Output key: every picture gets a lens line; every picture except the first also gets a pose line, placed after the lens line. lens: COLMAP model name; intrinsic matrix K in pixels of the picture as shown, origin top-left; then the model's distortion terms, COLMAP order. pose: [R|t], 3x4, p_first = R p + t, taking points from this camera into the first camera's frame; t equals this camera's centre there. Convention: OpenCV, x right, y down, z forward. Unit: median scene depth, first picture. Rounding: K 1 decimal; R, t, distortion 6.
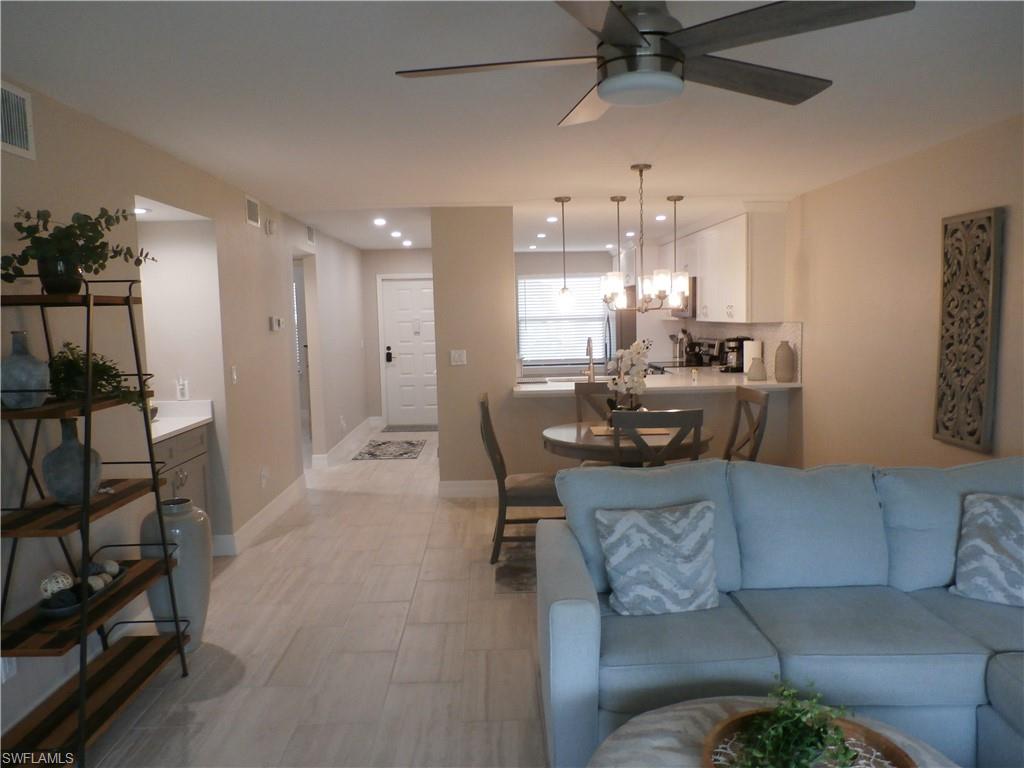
lens RADIAL K [[765.1, 0, 511.9], [0, 765.1, 385.1], [0, 0, 1]] dist [0.002532, 0.012849]
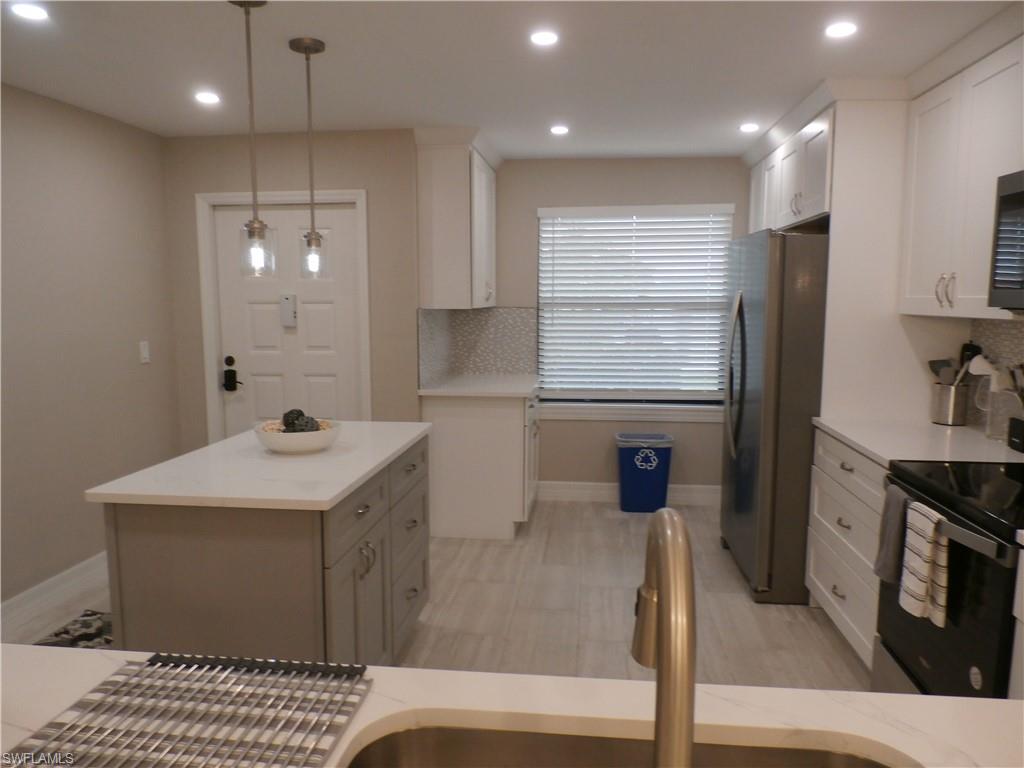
lens RADIAL K [[765.1, 0, 512.3], [0, 765.1, 384.3], [0, 0, 1]] dist [0.002532, 0.012849]
pose [[0.980155, 0.041312, -0.193880, 0.090558], [-0.036680, 0.998951, 0.027422, -0.052825], [0.194810, -0.019766, 0.980642, 0.589235]]
